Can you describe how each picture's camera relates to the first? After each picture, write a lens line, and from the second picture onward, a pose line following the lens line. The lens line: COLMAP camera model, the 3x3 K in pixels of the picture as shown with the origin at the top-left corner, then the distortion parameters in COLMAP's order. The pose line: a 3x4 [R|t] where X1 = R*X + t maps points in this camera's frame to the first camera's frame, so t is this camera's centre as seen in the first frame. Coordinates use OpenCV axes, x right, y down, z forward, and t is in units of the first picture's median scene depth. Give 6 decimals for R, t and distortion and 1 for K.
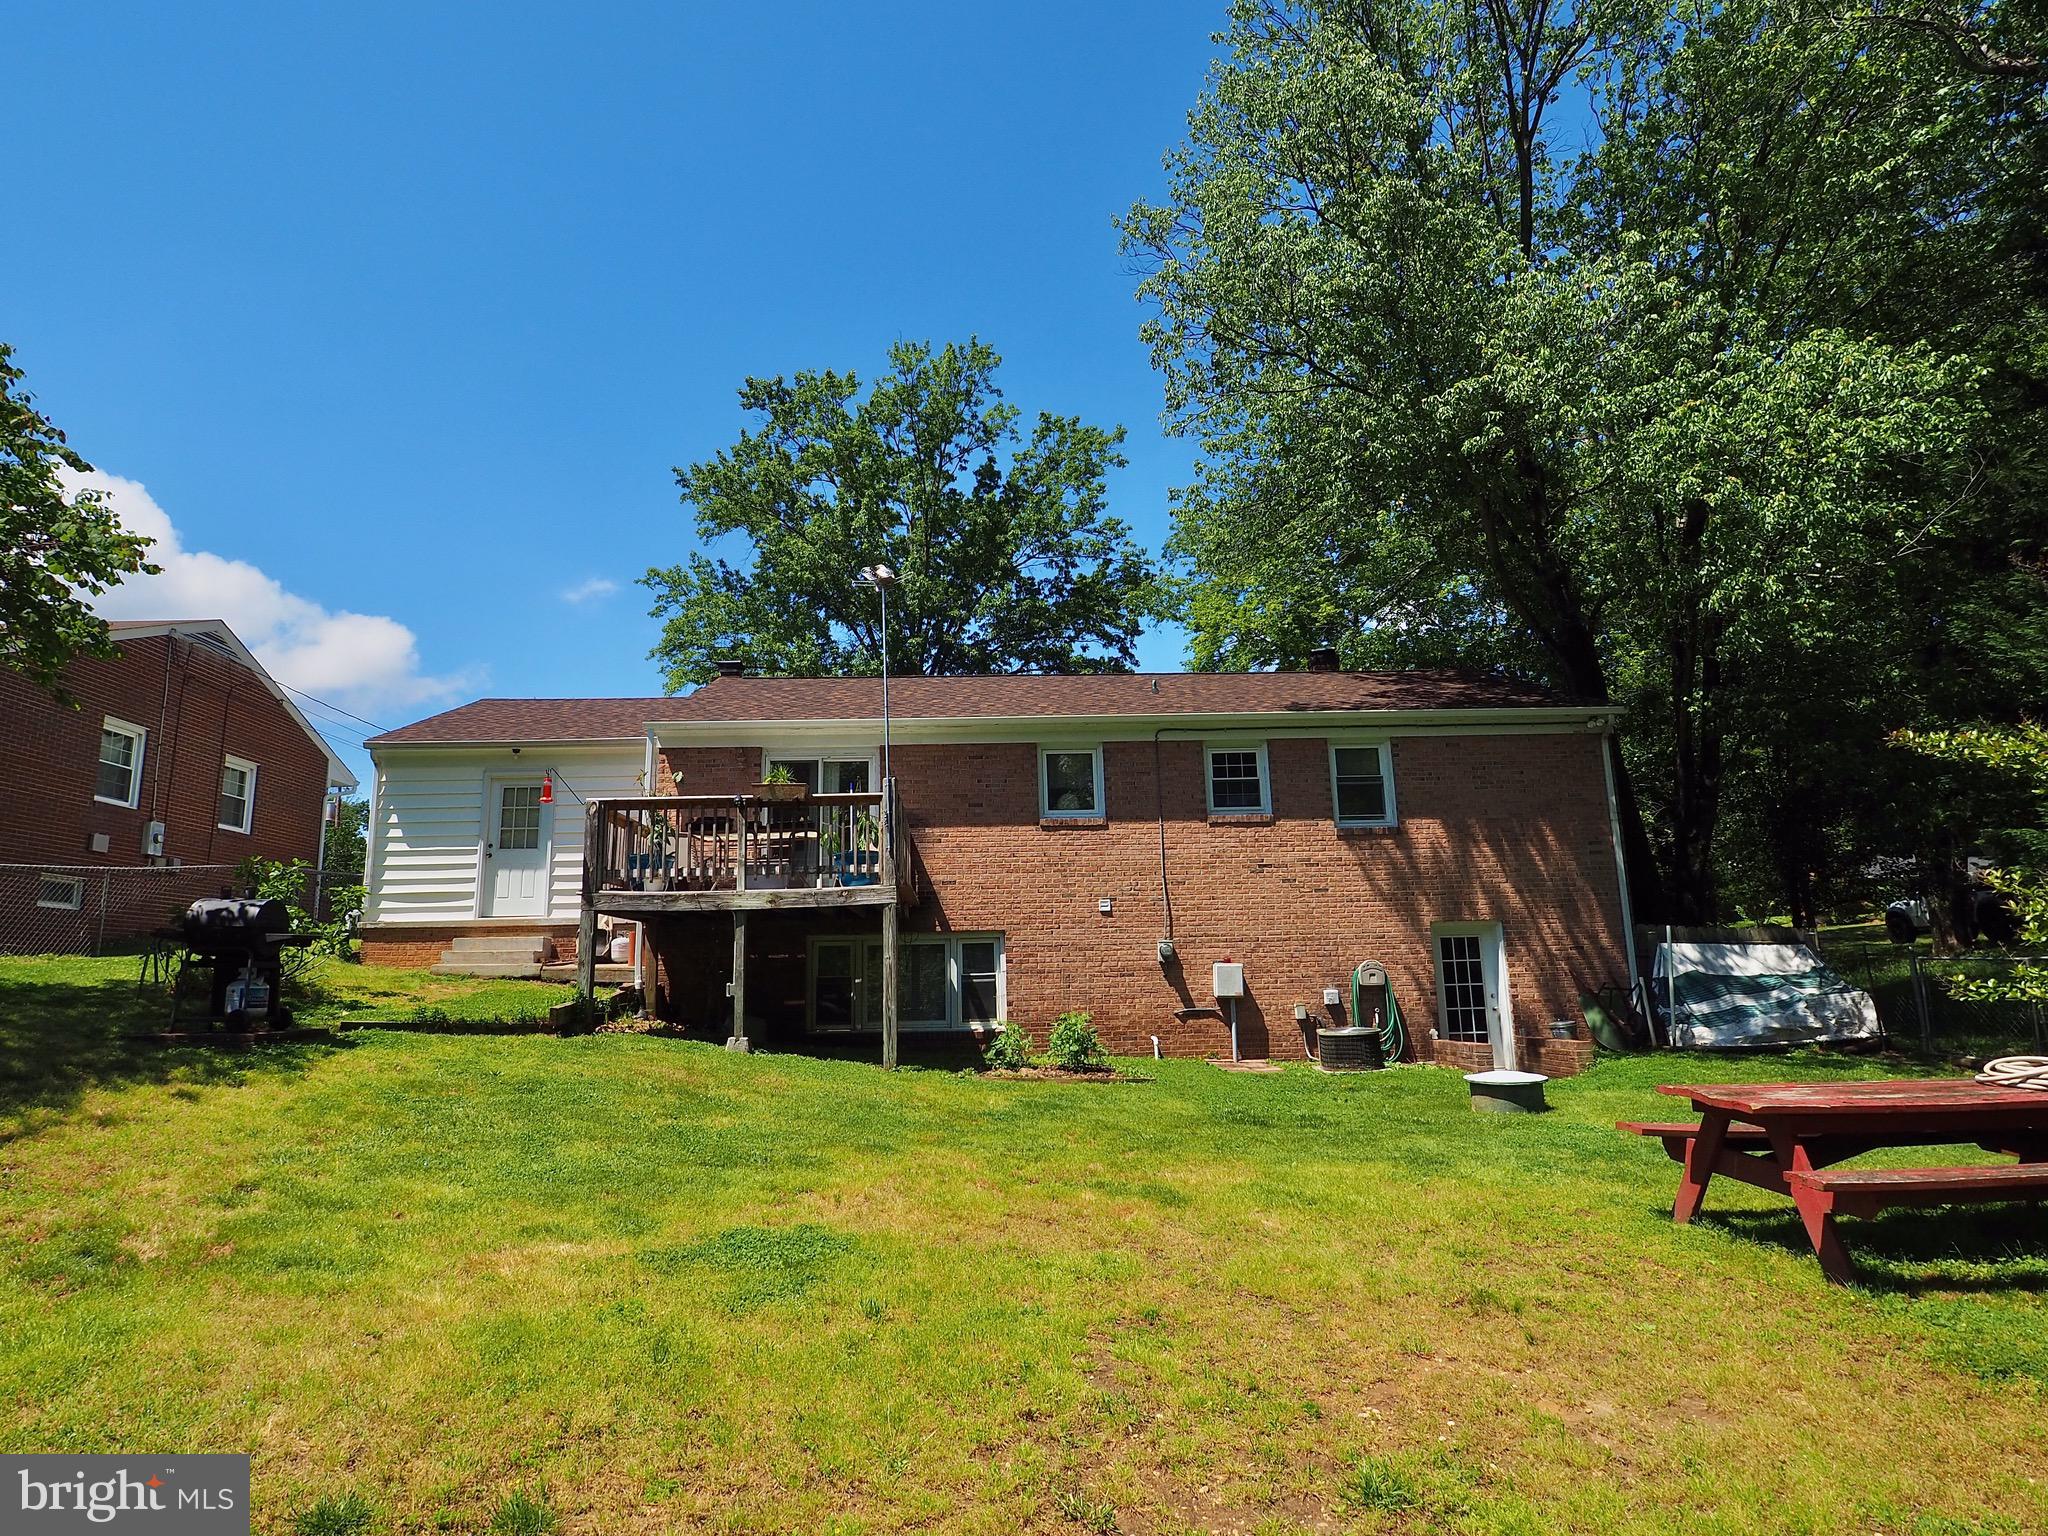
lens RADIAL K [[1087.2, 0, 1014.0], [0, 1087.2, 783.0], [0, 0, 1]] dist [-0.011388, -0.001571]
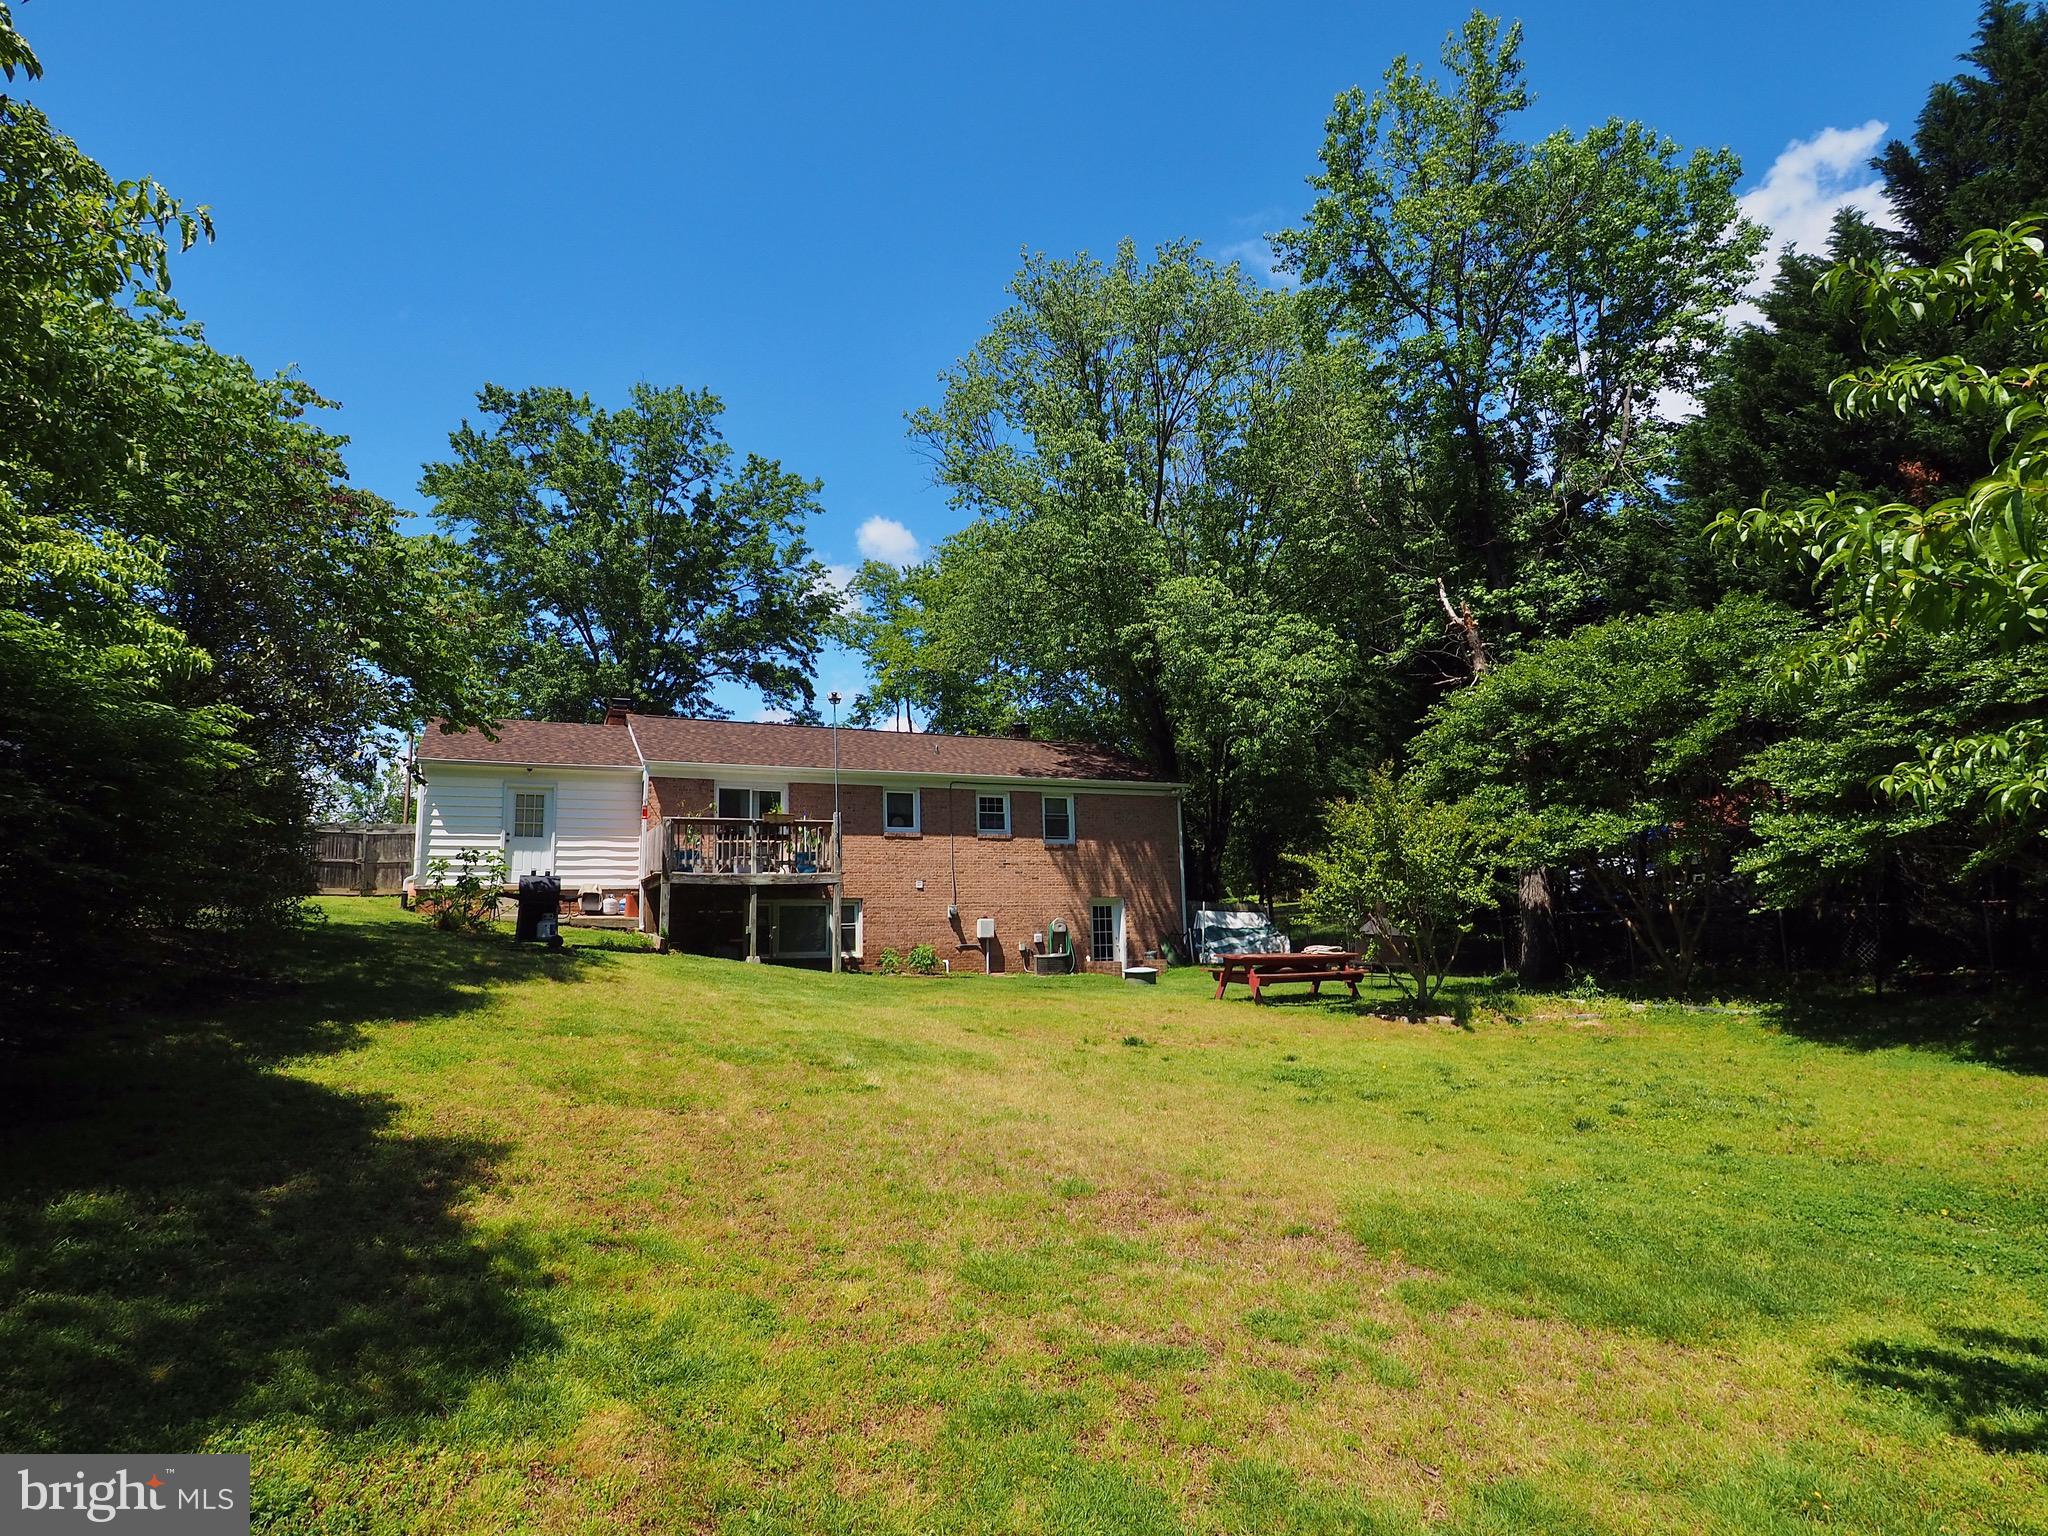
lens RADIAL K [[1087.2, 0, 1014.0], [0, 1087.2, 783.0], [0, 0, 1]] dist [-0.011388, -0.001571]
pose [[0.921767, 0.056581, 0.383594, -0.433253], [-0.068083, 0.997544, 0.016461, -0.082789], [-0.381720, -0.041289, 0.923355, -0.612626]]
